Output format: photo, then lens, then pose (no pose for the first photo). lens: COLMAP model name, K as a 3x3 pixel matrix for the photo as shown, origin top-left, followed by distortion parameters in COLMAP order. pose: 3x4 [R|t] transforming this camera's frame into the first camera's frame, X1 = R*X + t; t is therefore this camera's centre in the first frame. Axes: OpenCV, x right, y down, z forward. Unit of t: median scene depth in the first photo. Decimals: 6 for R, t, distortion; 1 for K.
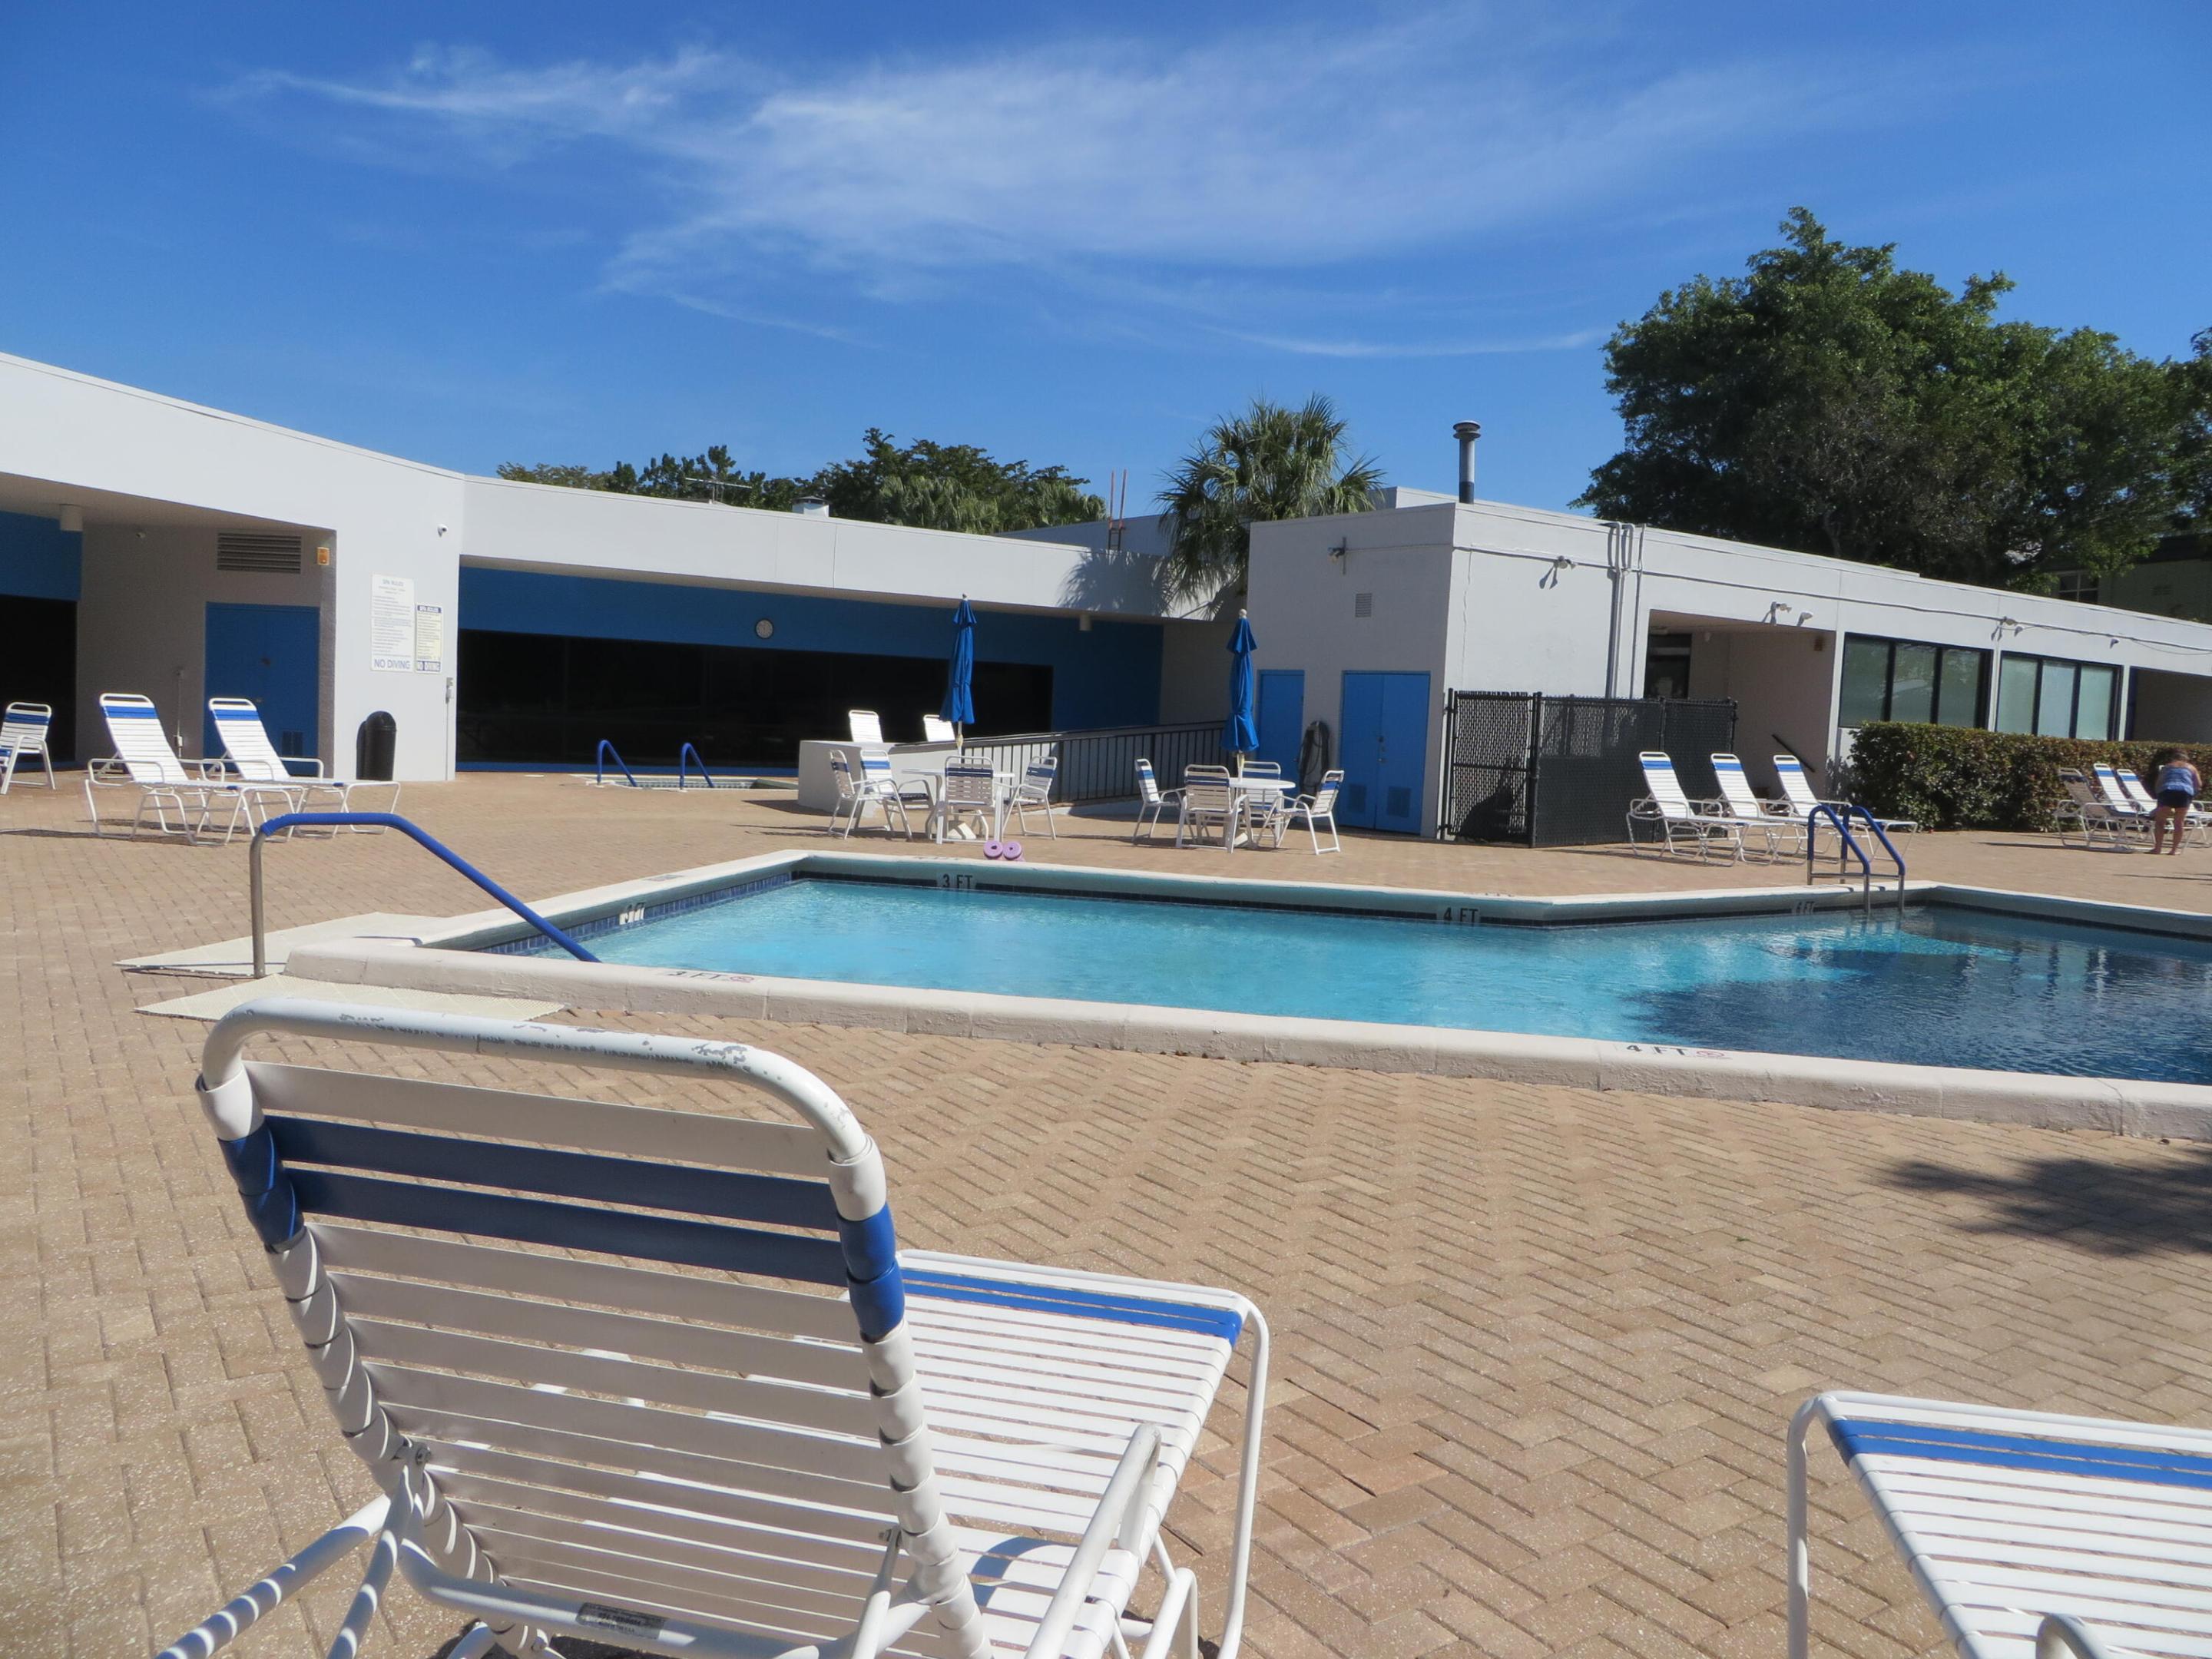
lens RADIAL K [[1661.9, 0, 1096.7], [0, 1661.9, 817.0], [0, 0, 1]] dist [-0.010056, -0.000005]
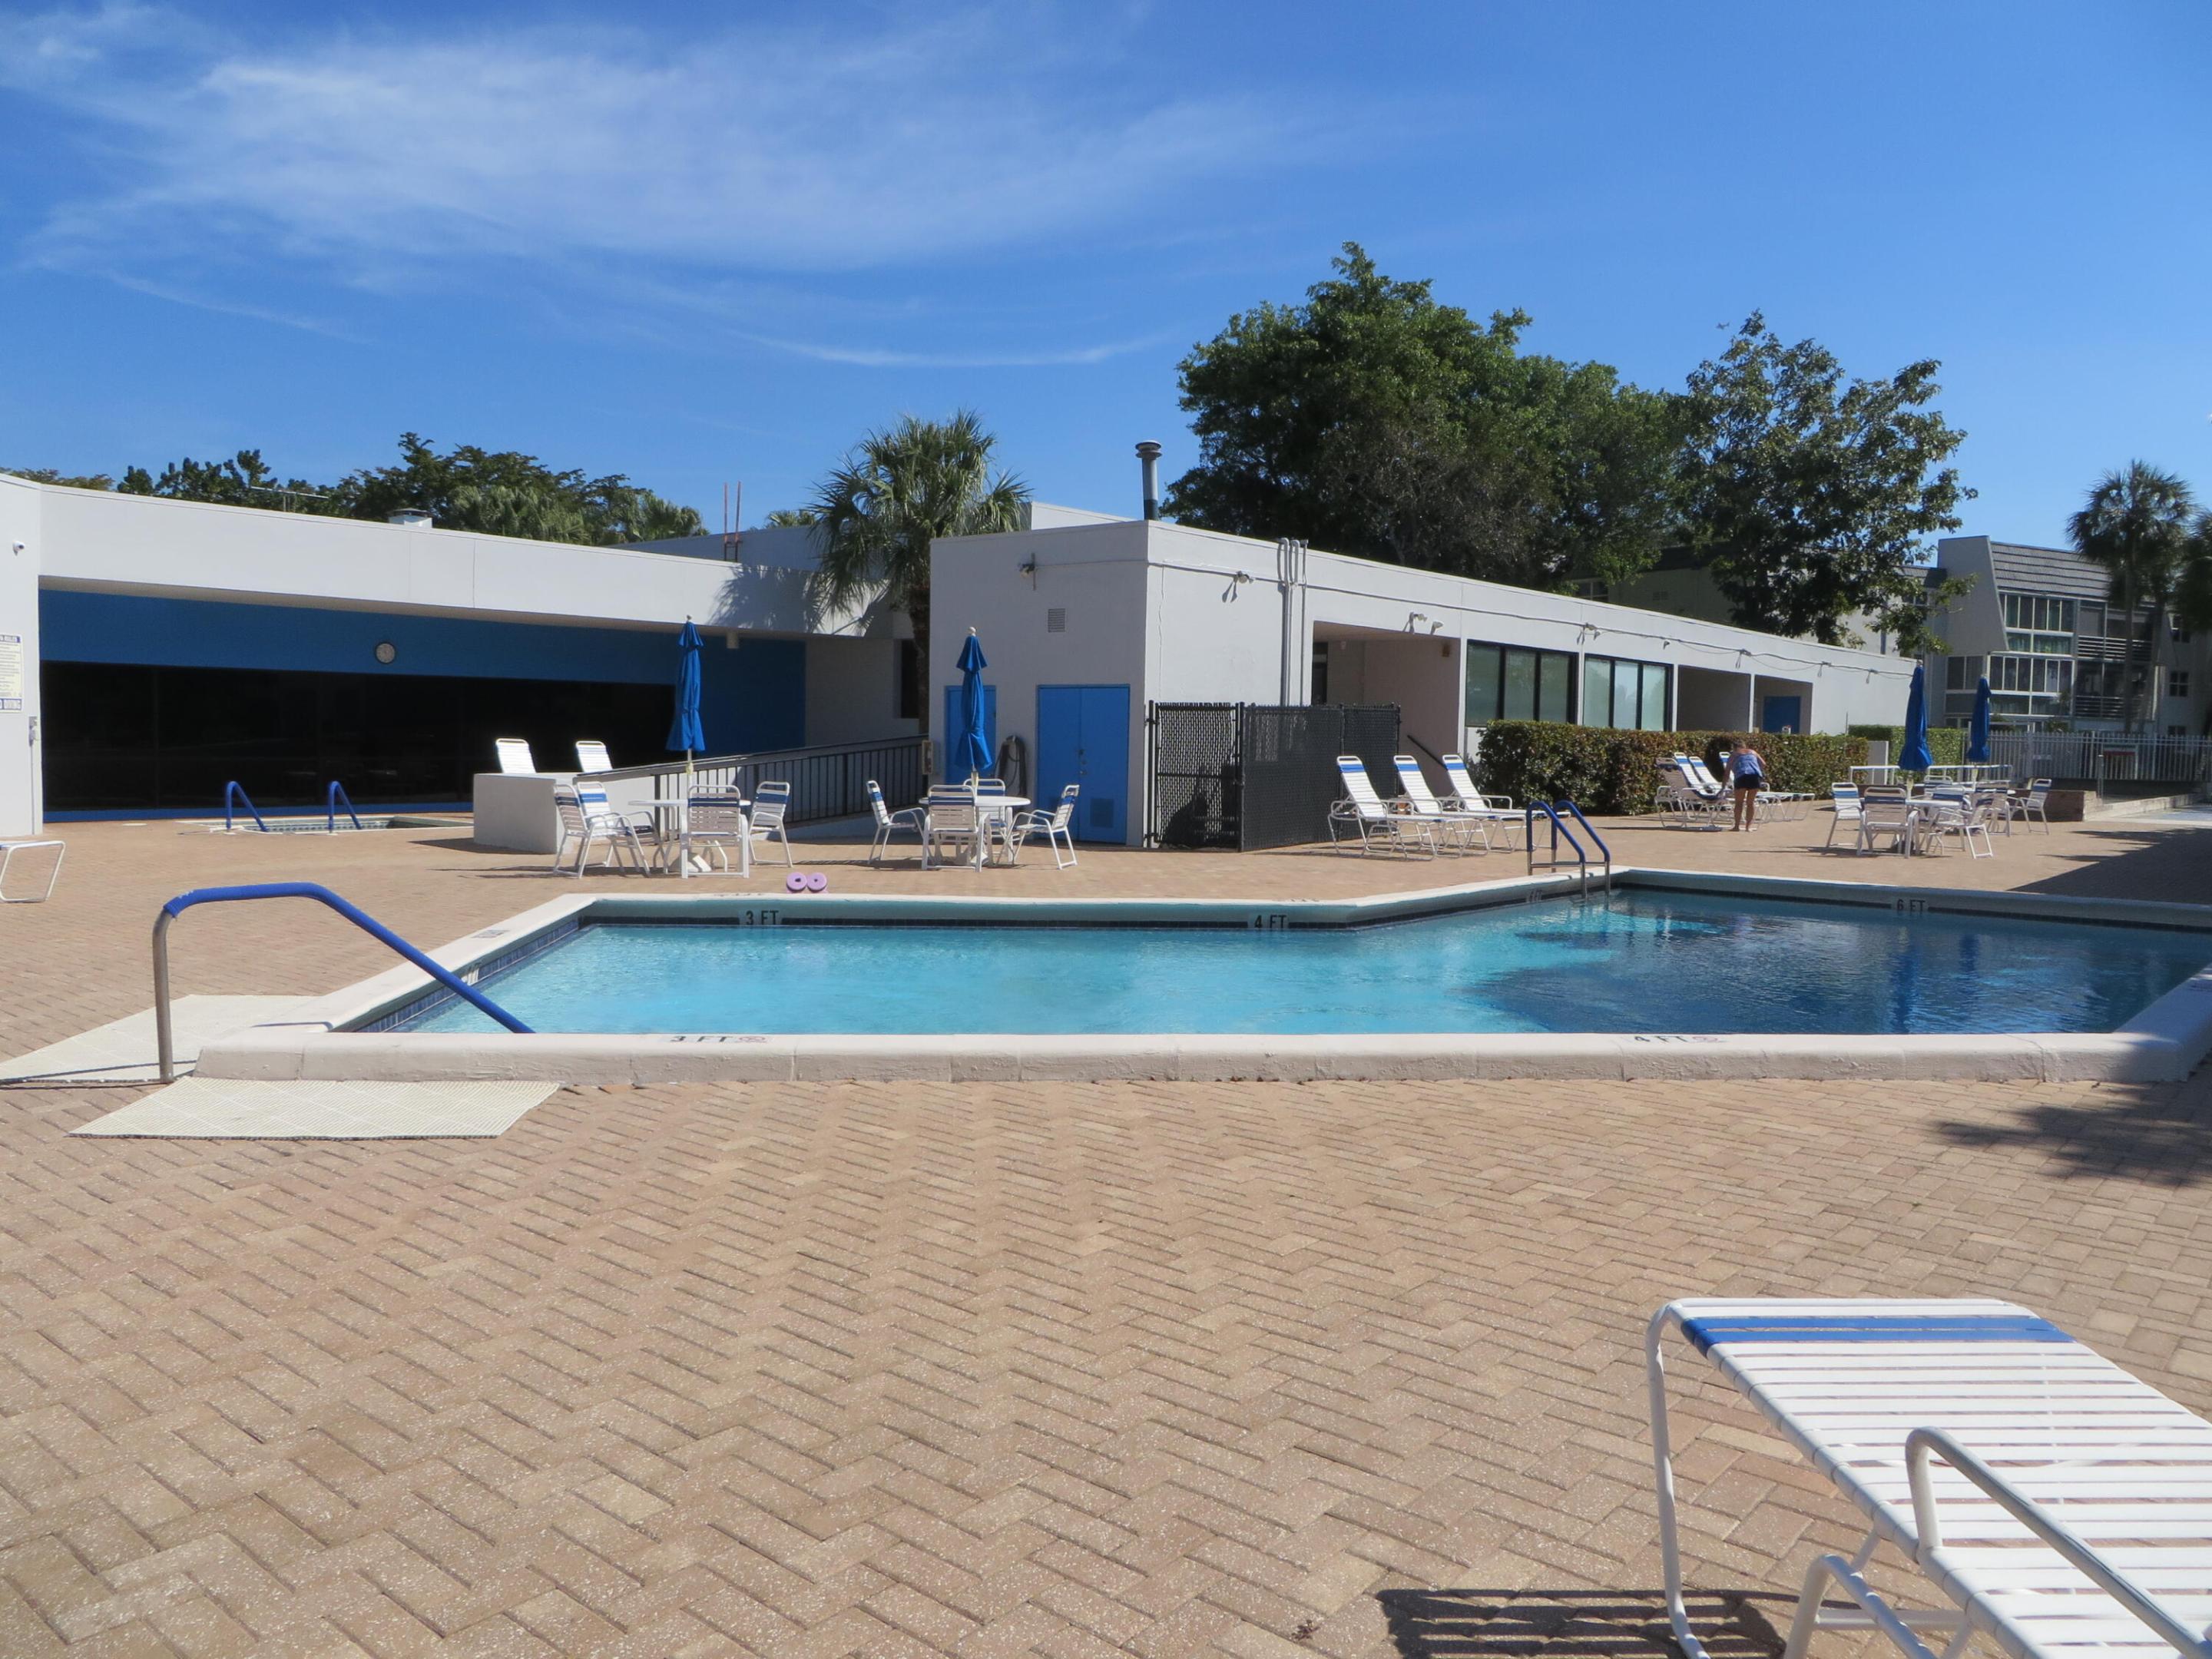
lens RADIAL K [[1661.9, 0, 1053.5], [0, 1661.9, 857.4], [0, 0, 1]] dist [-0.010056, -0.000005]
pose [[0.963132, -0.049436, 0.264448, -0.107047], [0.044514, 0.998706, 0.024577, -0.007493], [-0.265321, -0.011899, 0.964087, 0.019258]]
